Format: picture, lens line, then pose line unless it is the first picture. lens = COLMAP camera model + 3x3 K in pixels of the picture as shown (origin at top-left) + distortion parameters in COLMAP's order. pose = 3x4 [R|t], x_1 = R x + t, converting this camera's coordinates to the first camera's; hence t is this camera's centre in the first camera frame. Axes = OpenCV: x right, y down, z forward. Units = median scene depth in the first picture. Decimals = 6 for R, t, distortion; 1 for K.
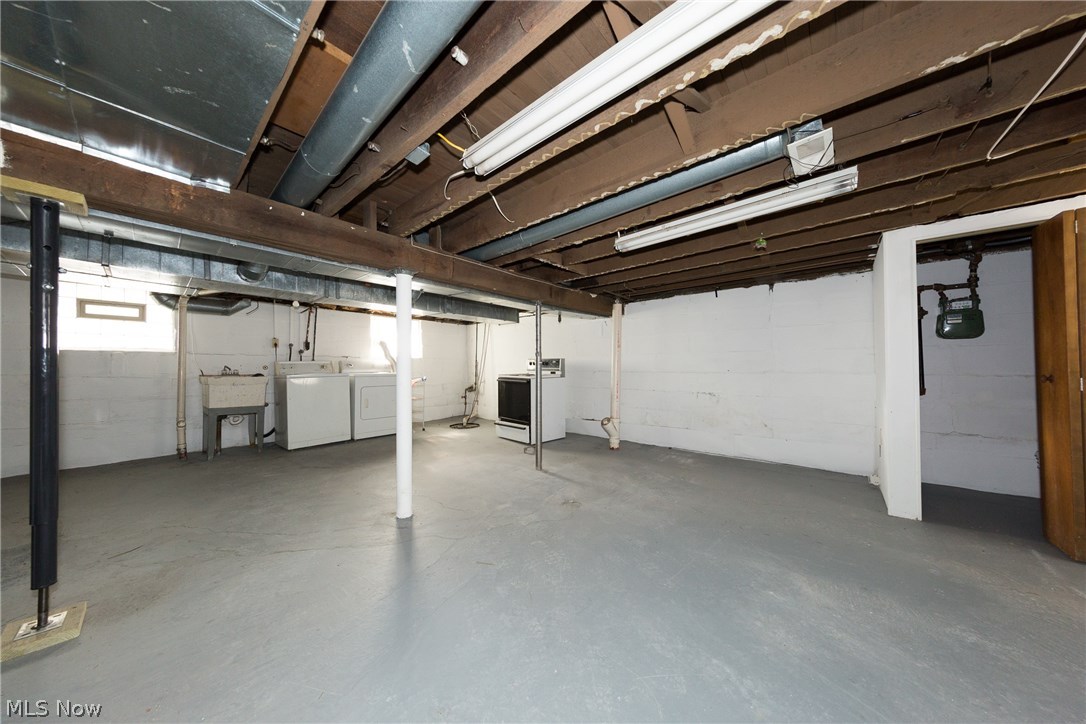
lens RADIAL K [[344.9, 0, 550.6], [0, 344.9, 363.9], [0, 0, 1]] dist [0.008076, -0.000059]
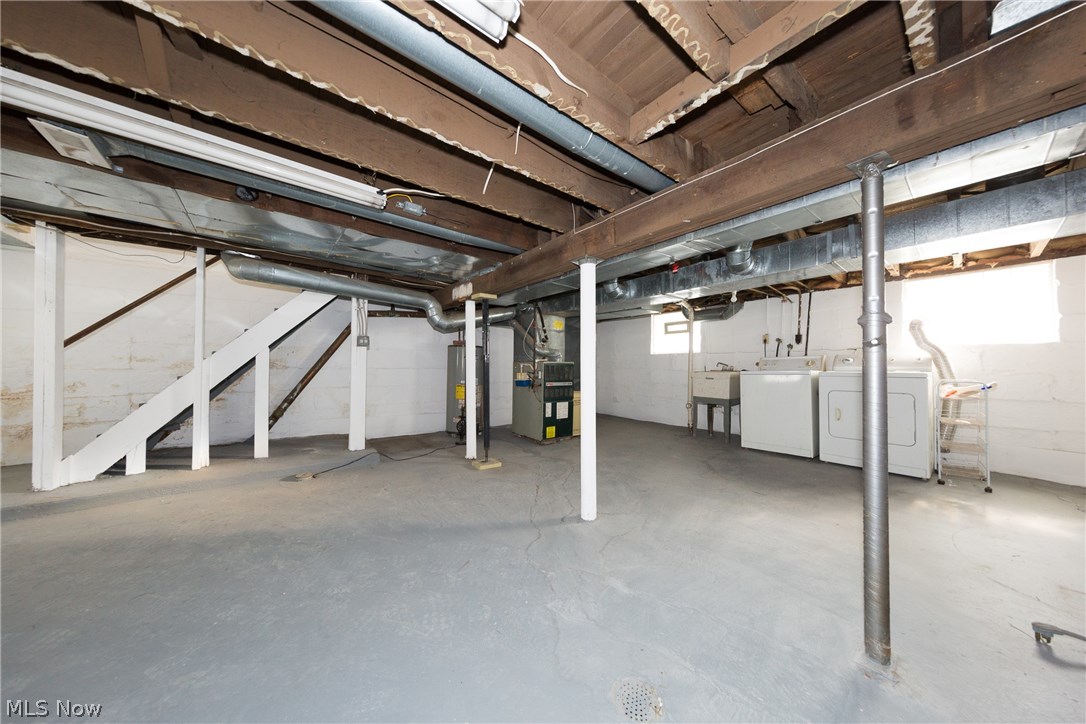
lens RADIAL K [[344.9, 0, 550.6], [0, 344.9, 363.9], [0, 0, 1]] dist [0.008076, -0.000059]
pose [[-0.195828, -0.003533, -0.980632, 0.353965], [0.008267, 0.999952, -0.005253, 0.012829], [0.980603, -0.009135, -0.195790, 0.721291]]
